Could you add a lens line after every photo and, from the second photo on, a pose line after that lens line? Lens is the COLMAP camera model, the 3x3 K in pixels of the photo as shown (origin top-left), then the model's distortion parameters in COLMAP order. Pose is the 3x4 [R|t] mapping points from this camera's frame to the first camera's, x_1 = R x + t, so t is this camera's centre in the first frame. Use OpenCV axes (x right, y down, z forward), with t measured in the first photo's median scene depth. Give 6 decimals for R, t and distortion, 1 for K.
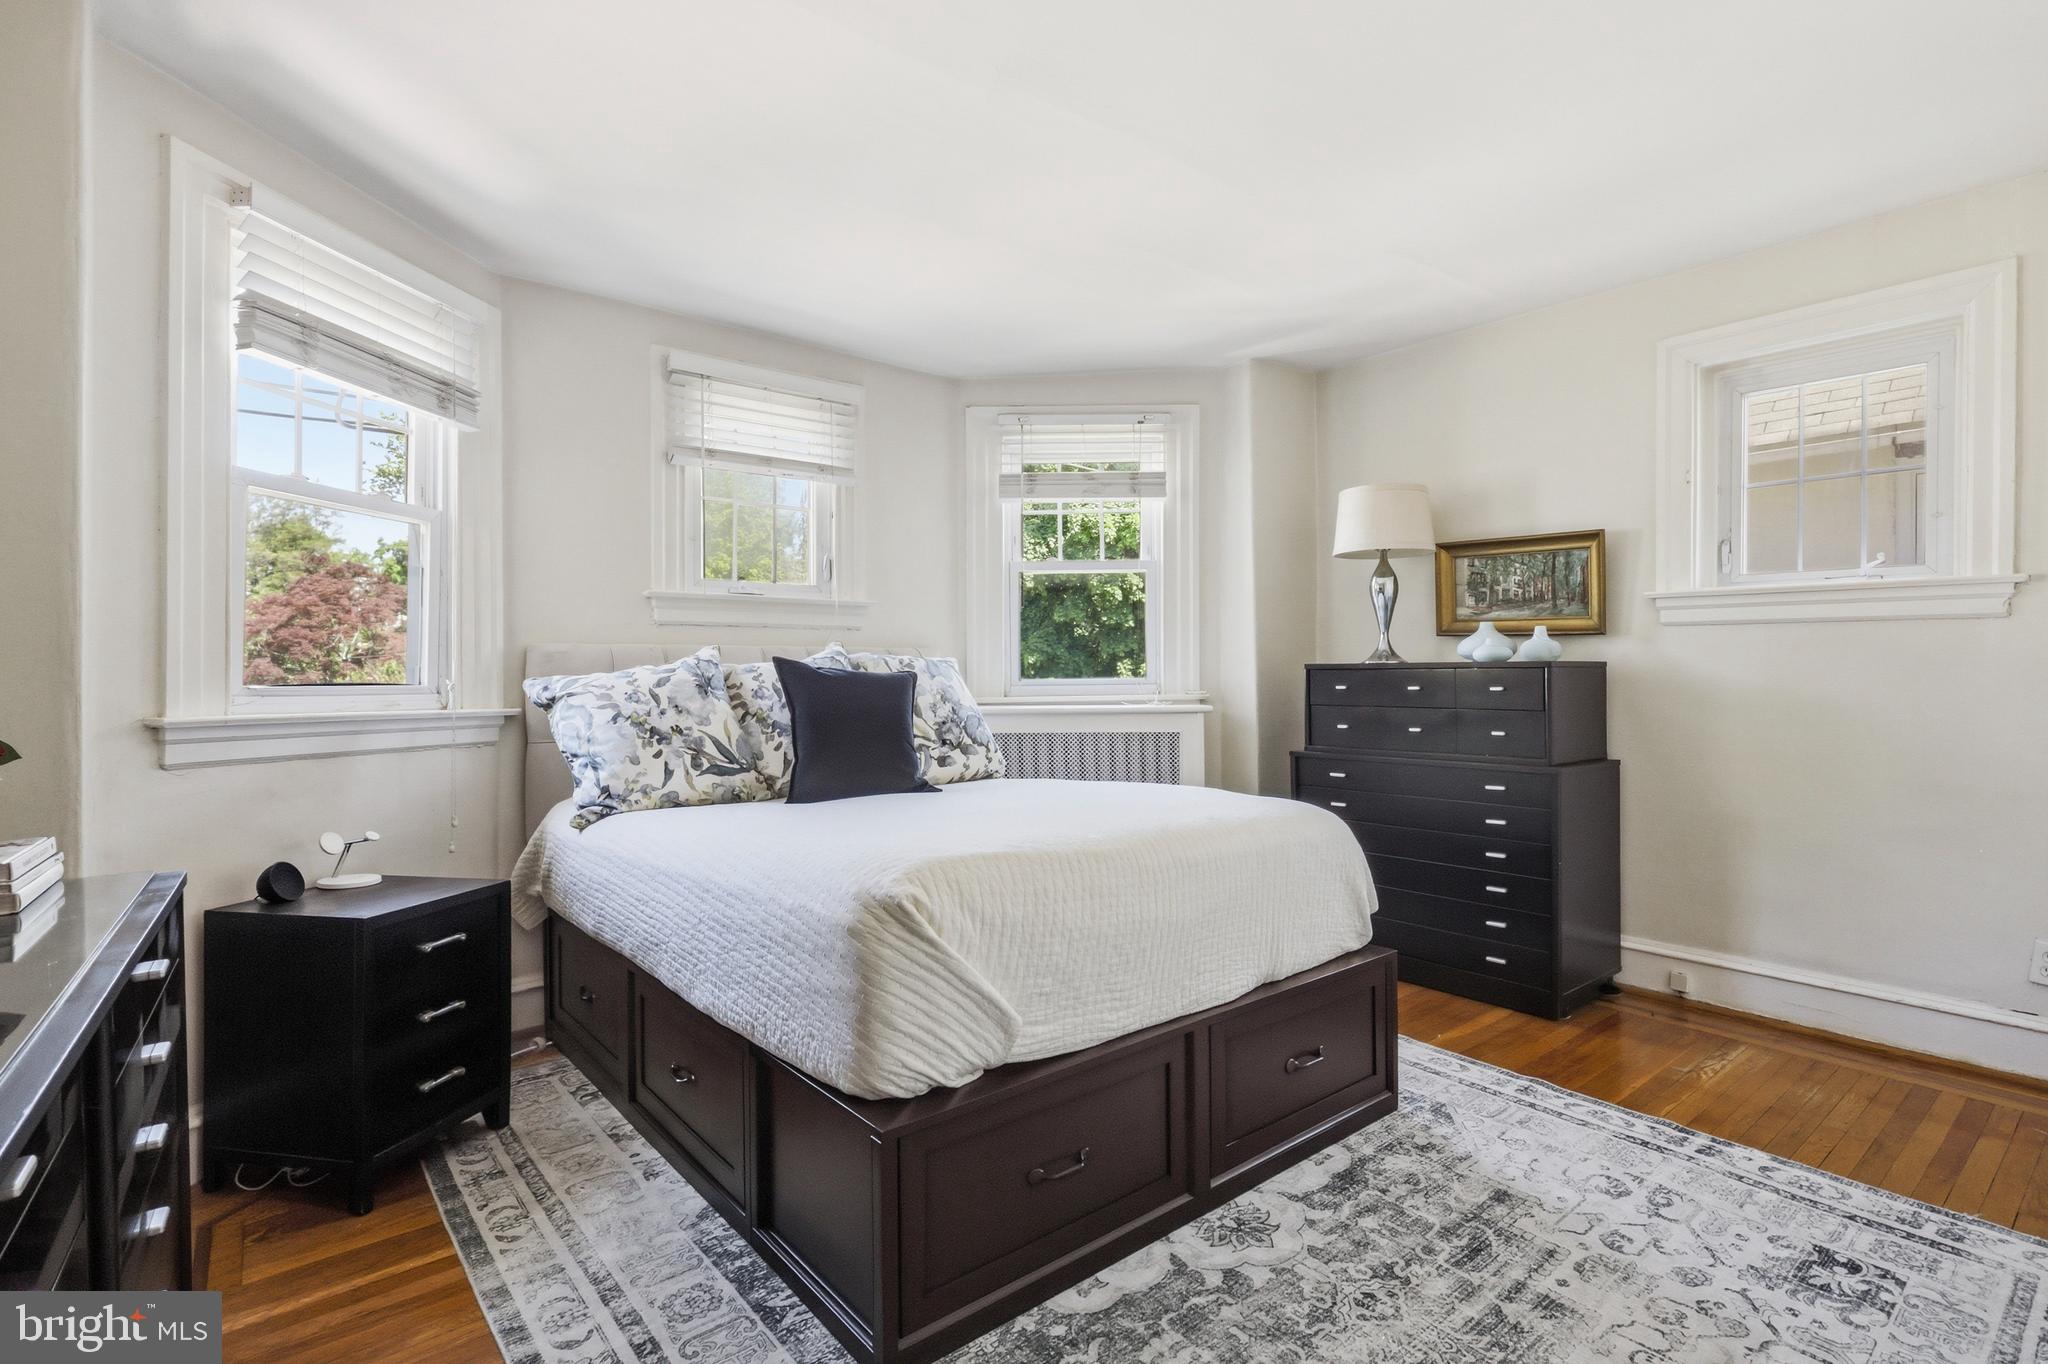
lens RADIAL K [[980.9, 0, 1025.6], [0, 980.9, 669.3], [0, 0, 1]] dist [-0.002242, 0.002186]
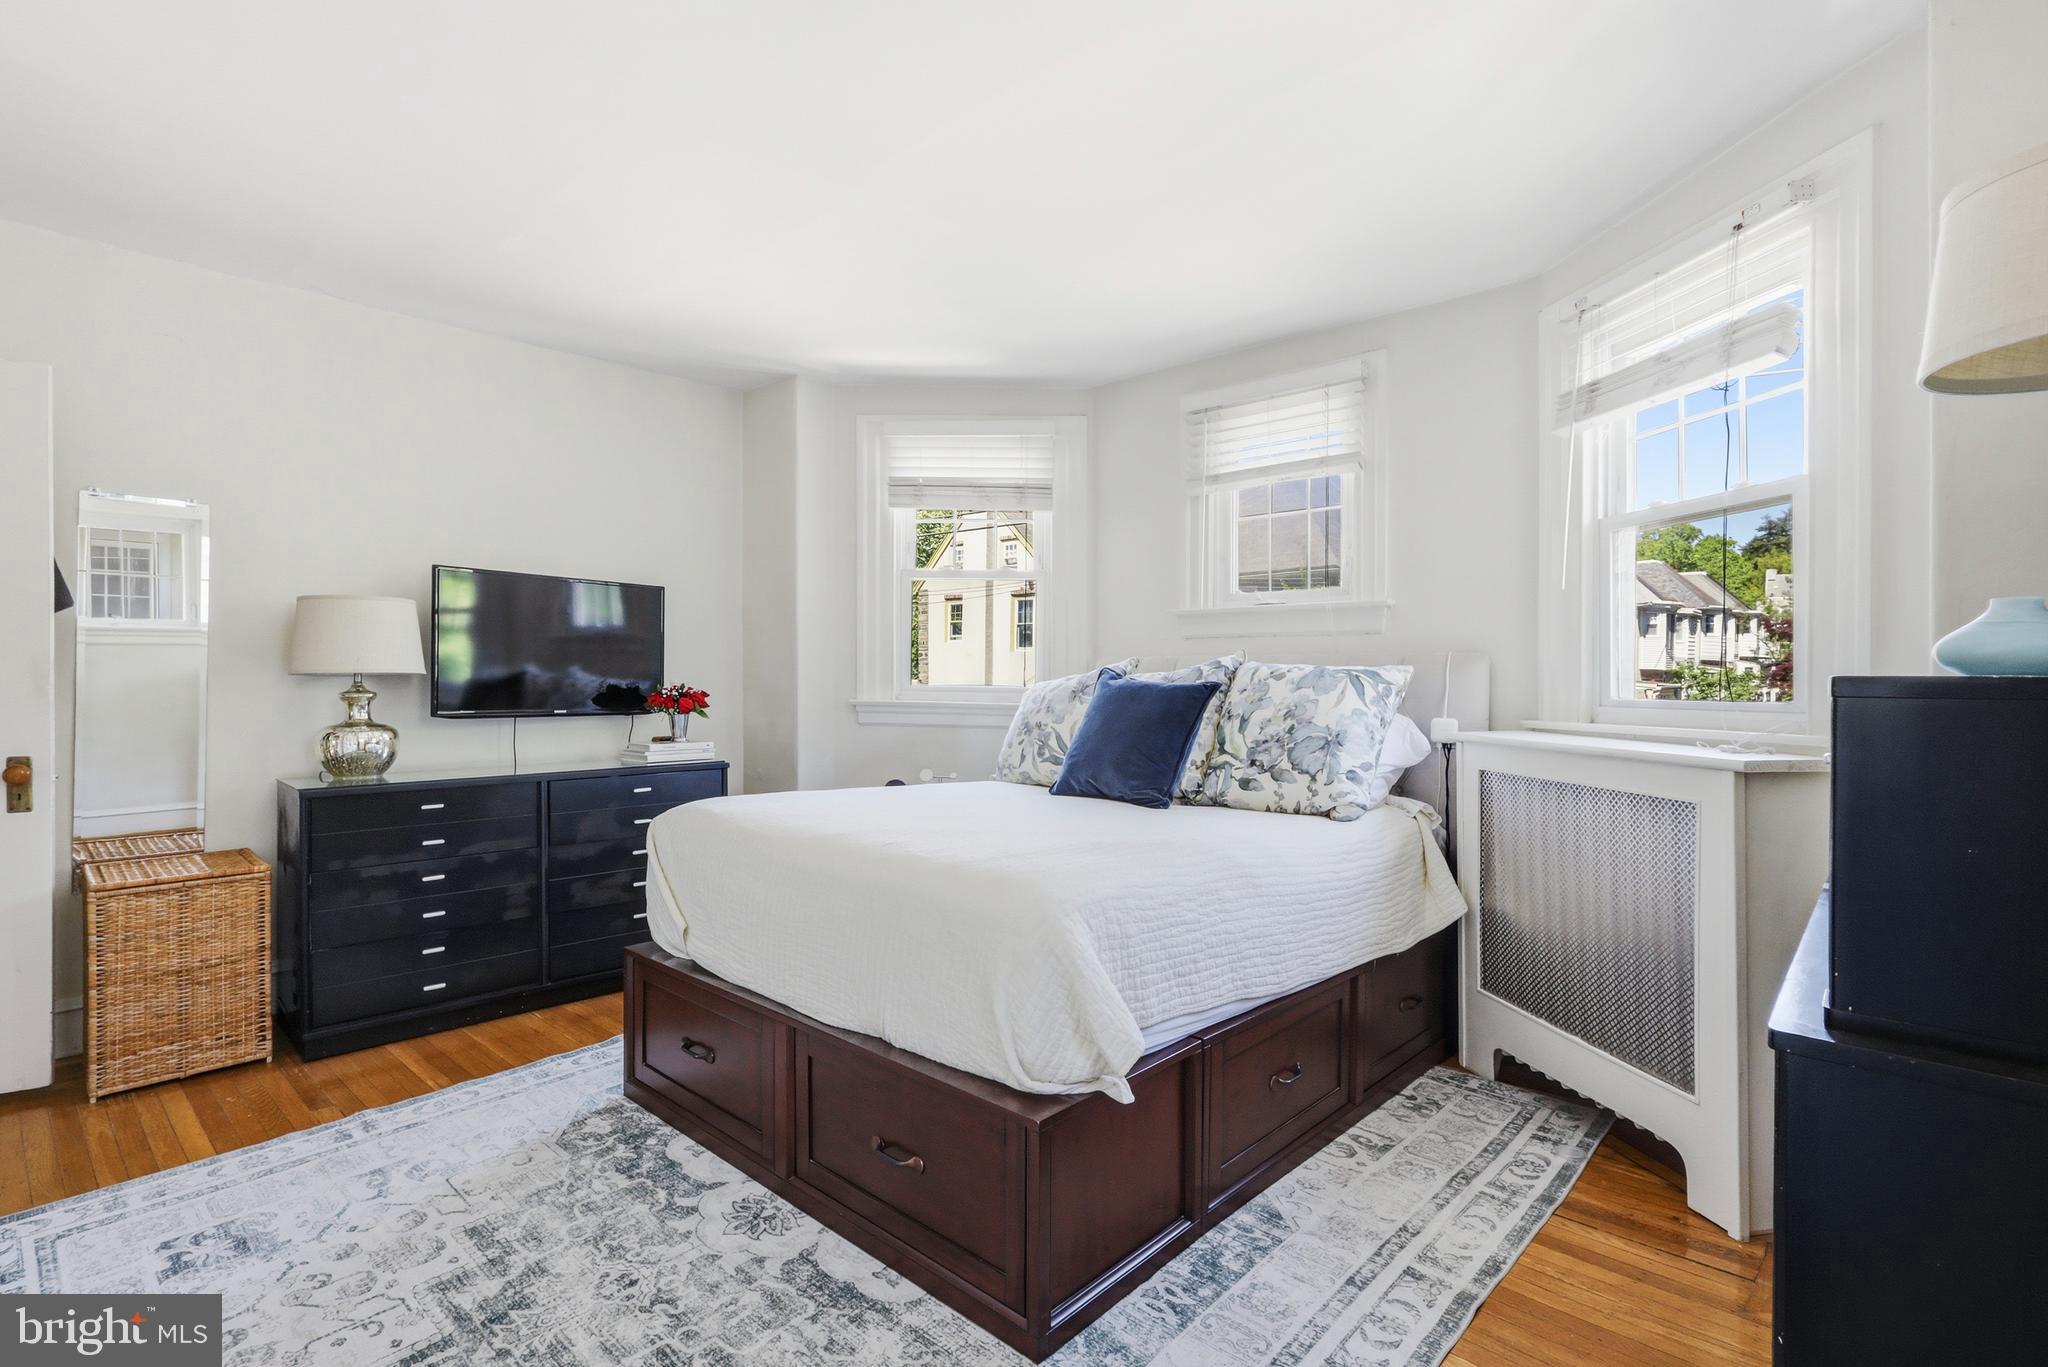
lens RADIAL K [[980.9, 0, 1025.7], [0, 980.9, 680.9], [0, 0, 1]] dist [-0.002242, 0.002186]
pose [[0.131844, 0.013379, -0.991180, 1.103089], [-0.001378, 0.999910, 0.013313, -0.016081], [0.991270, -0.000390, 0.131850, 0.980557]]
